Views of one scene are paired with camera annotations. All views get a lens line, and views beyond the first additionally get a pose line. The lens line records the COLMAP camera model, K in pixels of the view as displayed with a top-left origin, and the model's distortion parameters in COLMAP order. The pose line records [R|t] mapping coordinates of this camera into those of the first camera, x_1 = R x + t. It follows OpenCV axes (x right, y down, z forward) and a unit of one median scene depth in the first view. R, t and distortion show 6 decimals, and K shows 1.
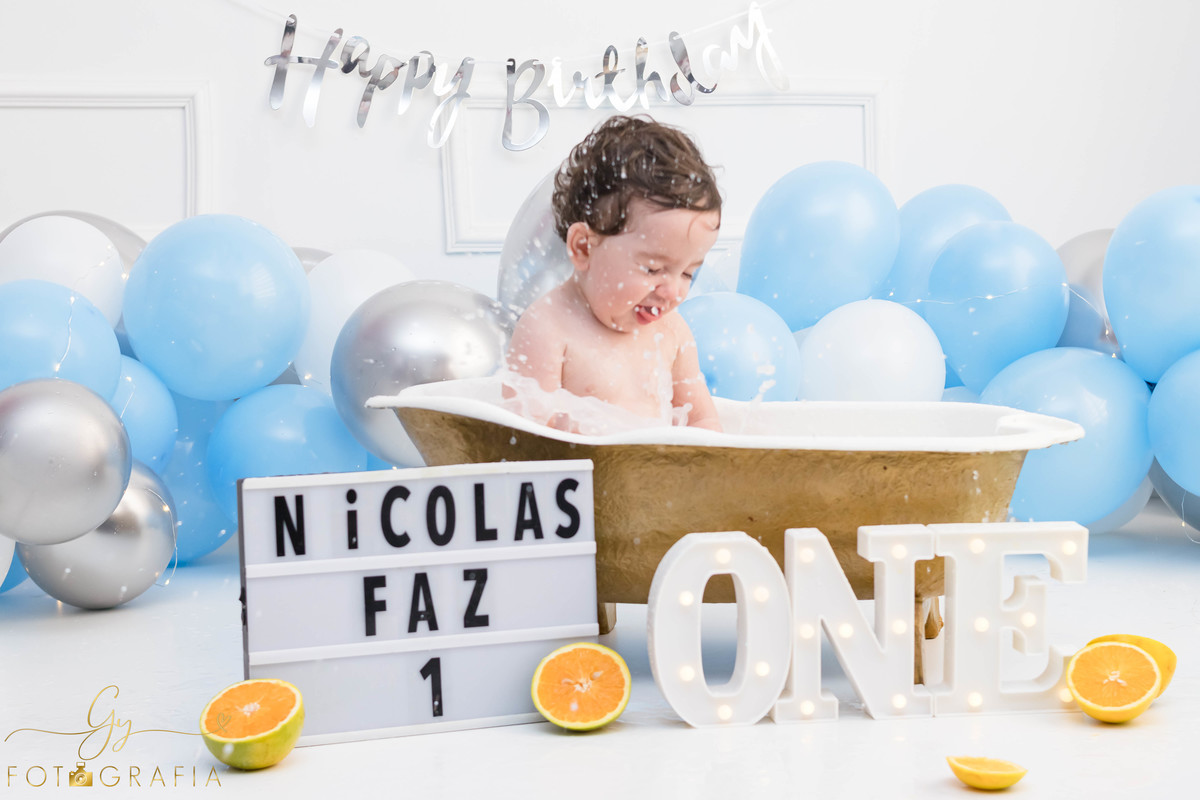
lens RADIAL K [[1906.8, 0, 573.4], [0, 1906.8, 441.8], [0, 0, 1]] dist [-0.019114, 0.000000]
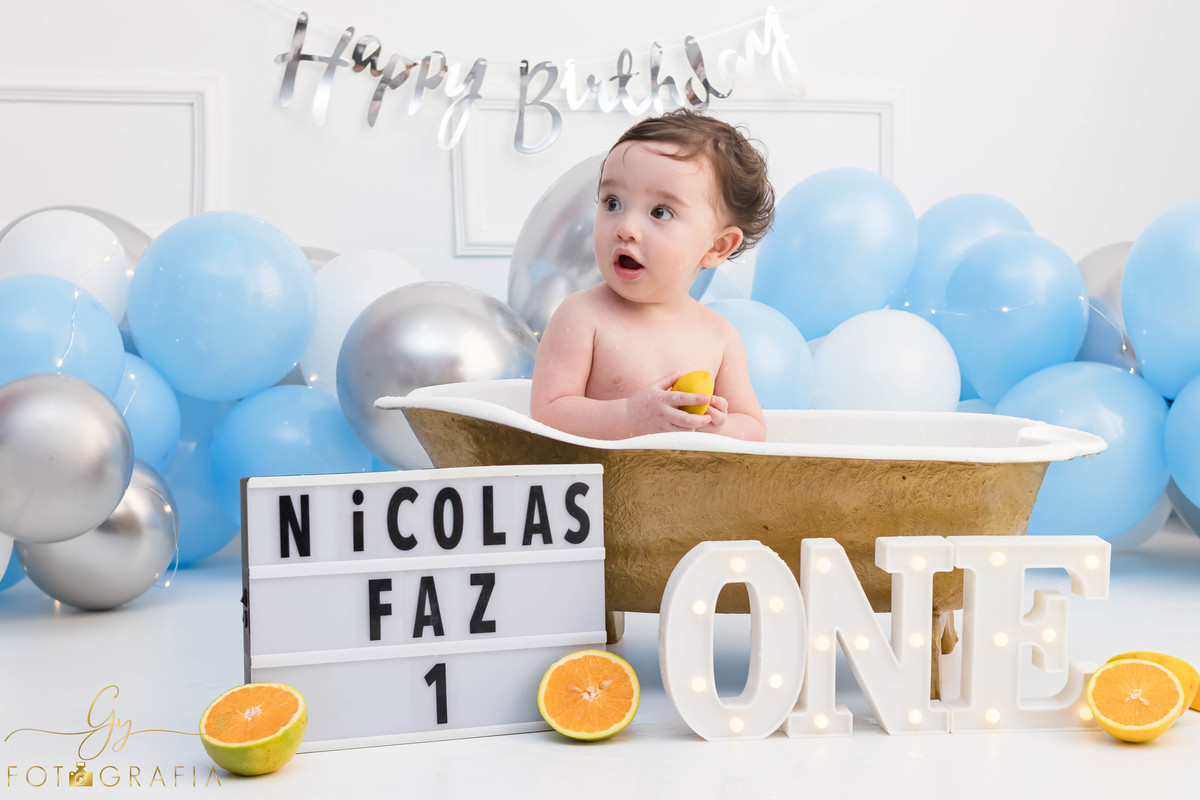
lens RADIAL K [[1906.8, 0, 566.8], [0, 1906.8, 444.7], [0, 0, 1]] dist [-0.019114, 0.000000]
pose [[0.999847, 0.017009, -0.004007, -0.005596], [-0.017028, 0.999844, -0.004771, 0.004437], [0.003926, 0.004838, 0.999981, 0.022016]]
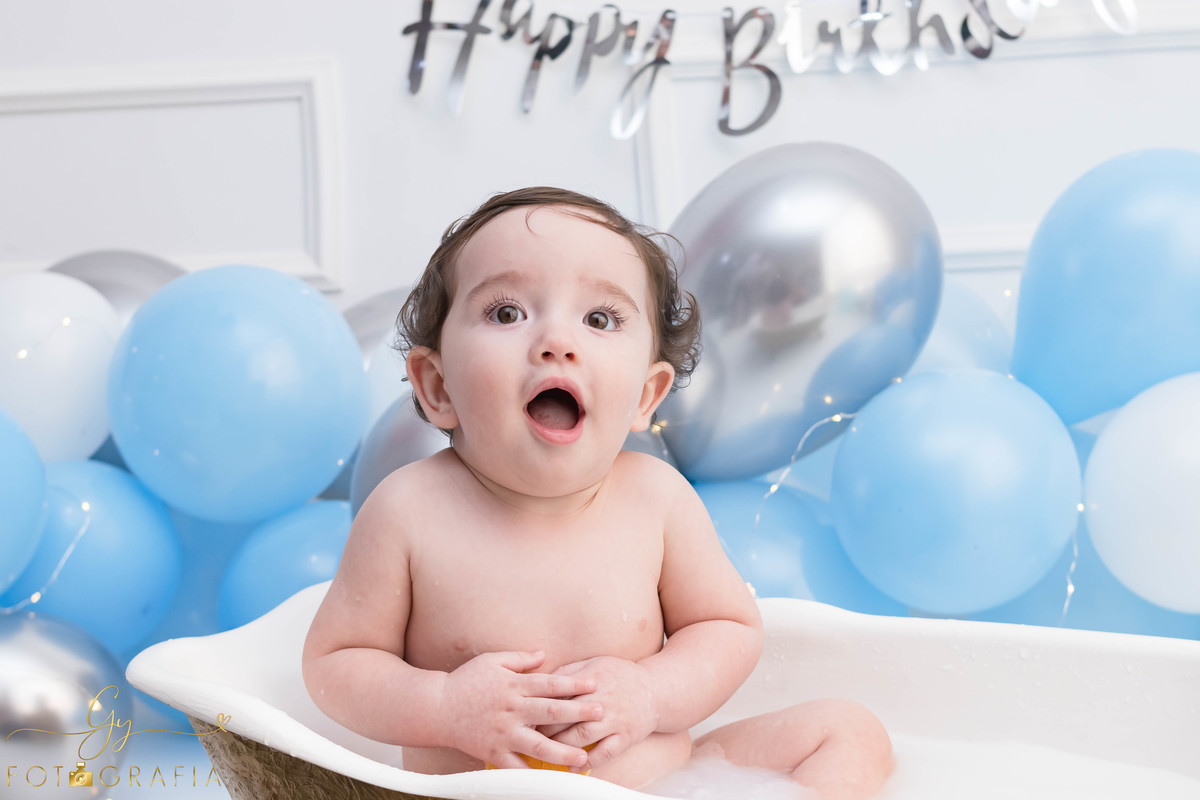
lens RADIAL K [[1906.8, 0, 597.4], [0, 1906.8, 406.2], [0, 0, 1]] dist [-0.019114, 0.000000]
pose [[0.955640, 0.004353, -0.294505, 0.220337], [0.005560, 0.999446, 0.032812, -0.126664], [0.294485, -0.032994, 0.955086, 0.502166]]
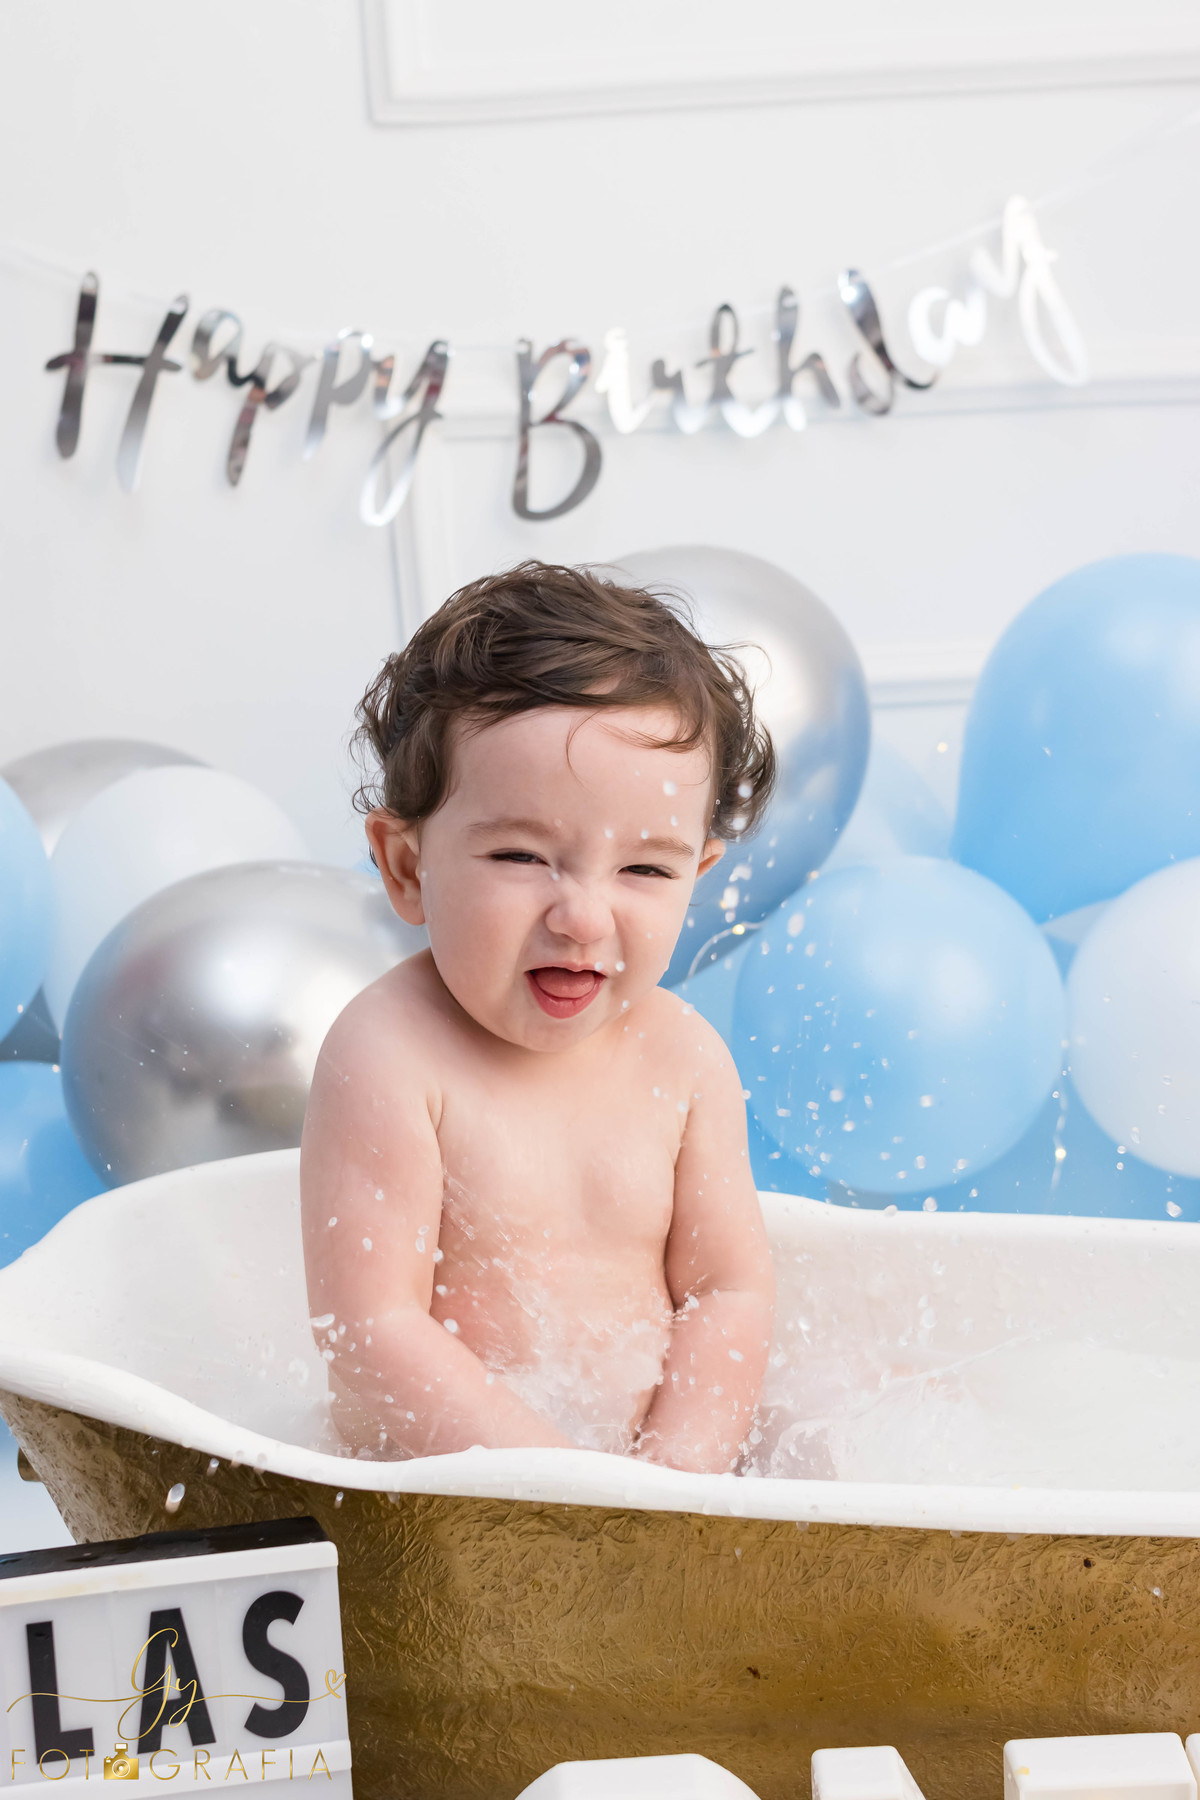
lens RADIAL K [[2860.3, 0, 613.4], [0, 2860.3, 901.7], [0, 0, 1]] dist [-0.019114, 0.000000]
pose [[0.991557, -0.013179, -0.129002, 0.144249], [0.019973, 0.998472, 0.051517, -0.152766], [0.128126, -0.053659, 0.990305, 0.416517]]
